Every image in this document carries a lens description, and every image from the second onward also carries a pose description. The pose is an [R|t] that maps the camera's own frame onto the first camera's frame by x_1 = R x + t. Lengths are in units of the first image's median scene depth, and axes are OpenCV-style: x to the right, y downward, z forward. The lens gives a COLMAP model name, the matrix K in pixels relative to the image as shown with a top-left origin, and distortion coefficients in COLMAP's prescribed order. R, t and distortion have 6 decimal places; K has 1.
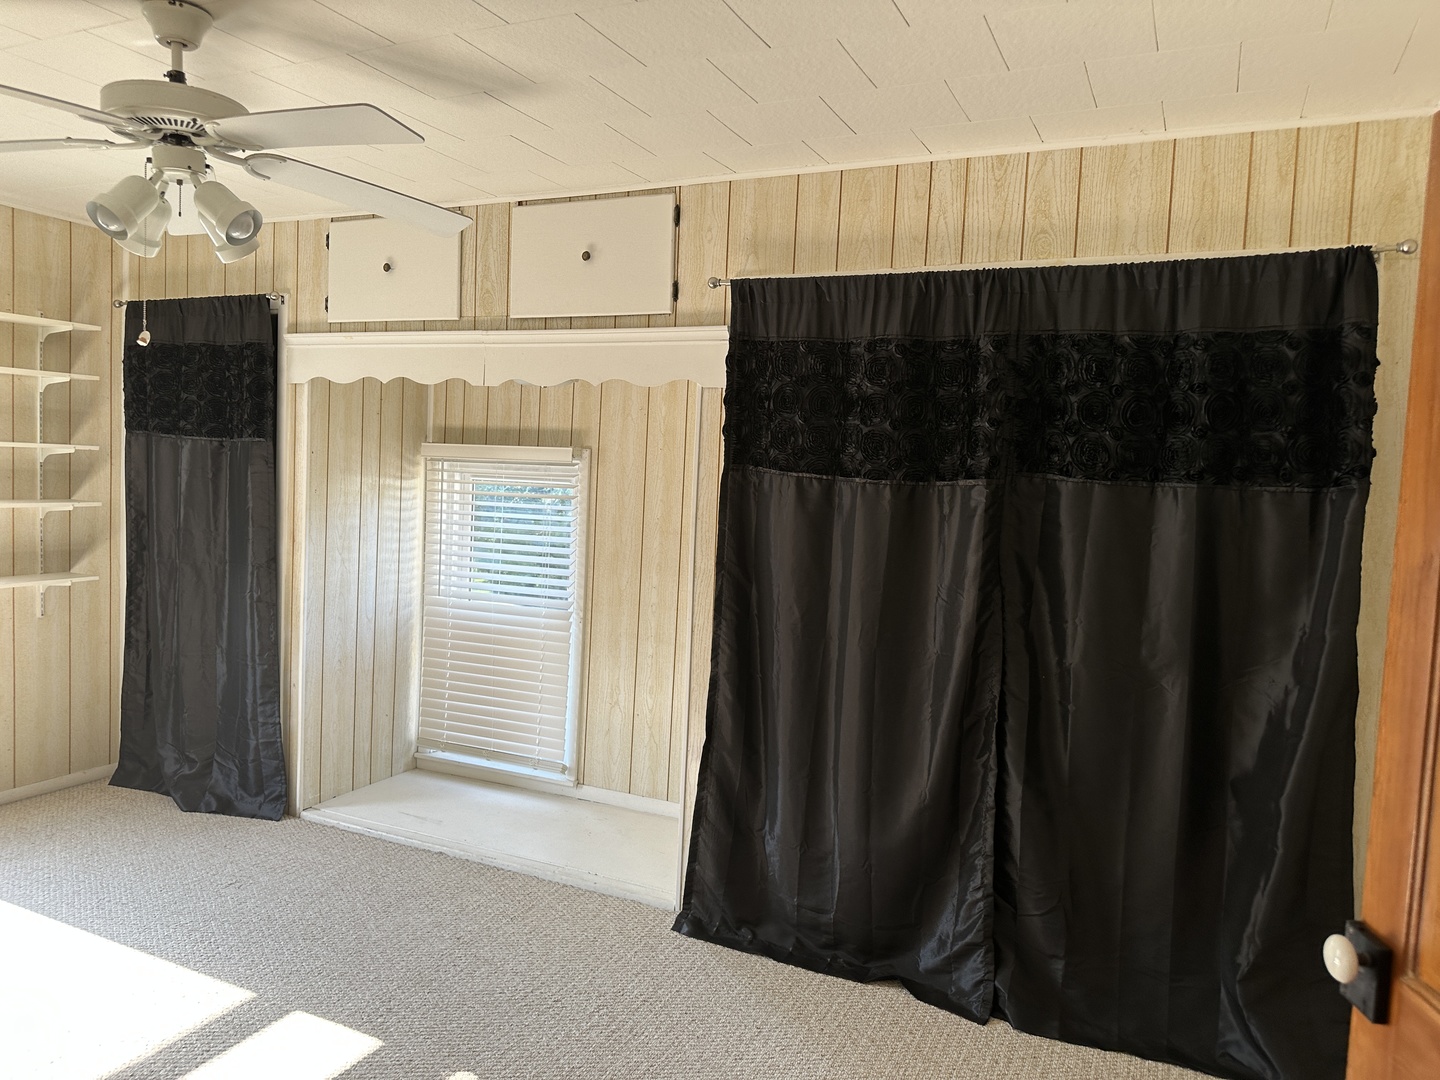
lens RADIAL K [[1017.6, 0, 722.2], [0, 1017.6, 541.8], [0, 0, 1]] dist [0.112886, -0.151357]
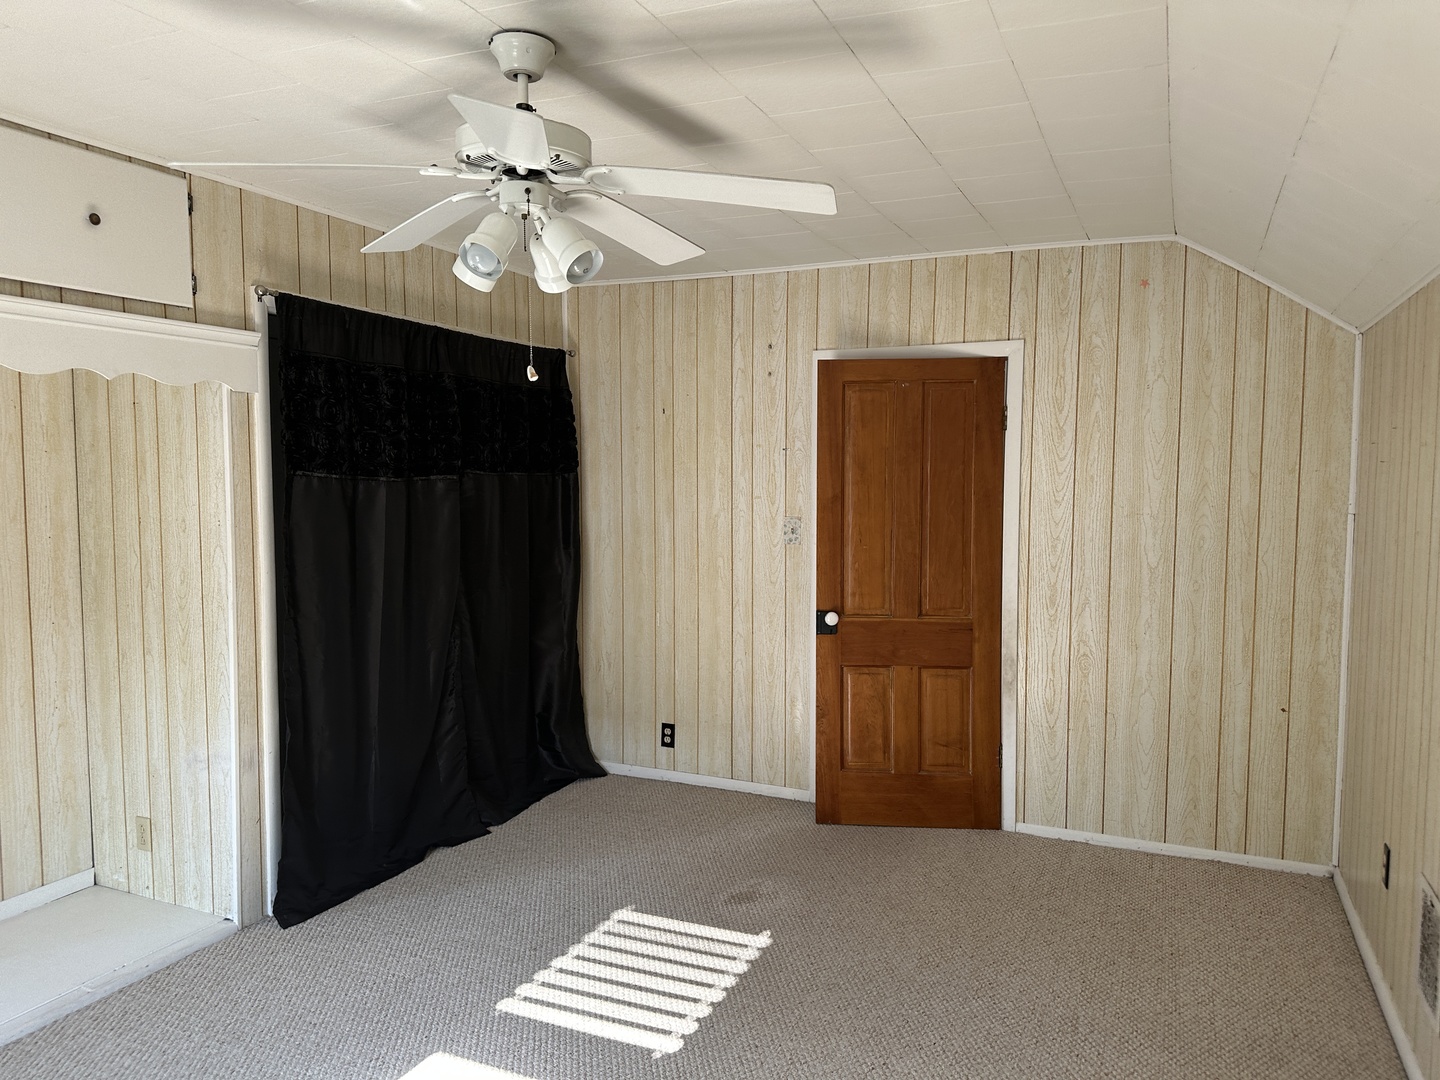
lens RADIAL K [[1001.0, 0, 722.9], [0, 1001.0, 543.5], [0, 0, 1]] dist [0.107904, -0.165017]
pose [[-0.020492, -0.112716, 0.993416, -1.110487], [0.067650, 0.991191, 0.113859, -0.094216], [-0.997499, 0.069538, -0.012686, 0.611516]]
